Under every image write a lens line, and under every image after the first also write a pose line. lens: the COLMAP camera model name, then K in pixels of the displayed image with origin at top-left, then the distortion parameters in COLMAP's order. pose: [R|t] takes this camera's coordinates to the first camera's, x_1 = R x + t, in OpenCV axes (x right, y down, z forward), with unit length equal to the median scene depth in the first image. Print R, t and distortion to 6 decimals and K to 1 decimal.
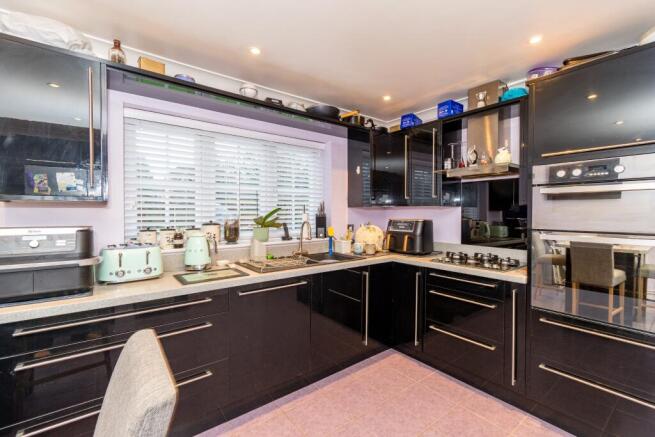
lens RADIAL K [[290.4, 0, 328.7], [0, 290.4, 217.5], [0, 0, 1]] dist [-0.002270, -0.000439]
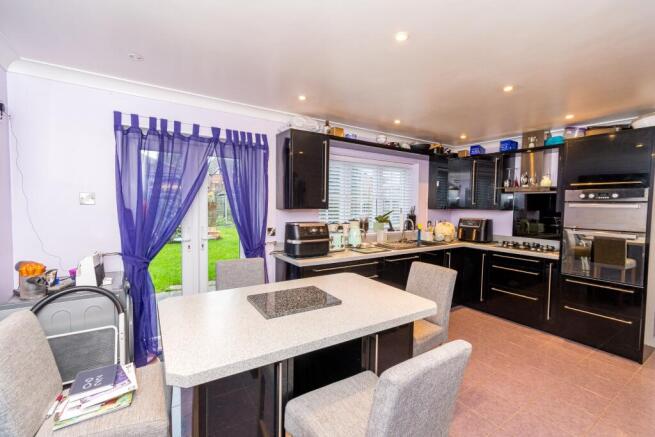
lens RADIAL K [[290.4, 0, 325.7], [0, 290.4, 218.5], [0, 0, 1]] dist [-0.002270, -0.000439]
pose [[0.996363, 0.016076, -0.083677, -0.396027], [-0.013424, 0.999393, 0.032156, -0.035204], [0.084143, -0.030916, 0.995974, -0.586290]]
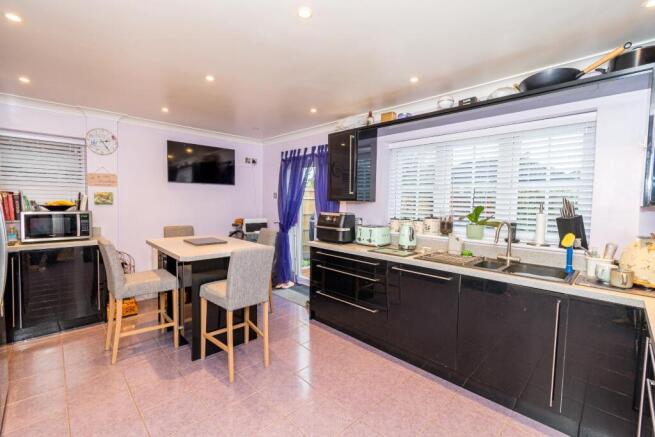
lens RADIAL K [[290.4, 0, 327.9], [0, 290.4, 218.6], [0, 0, 1]] dist [-0.002270, -0.000439]
pose [[0.105950, 0.052282, -0.992996, 0.738864], [-0.043884, 0.997890, 0.047857, -0.014087], [0.993403, 0.038506, 0.108021, 0.386246]]
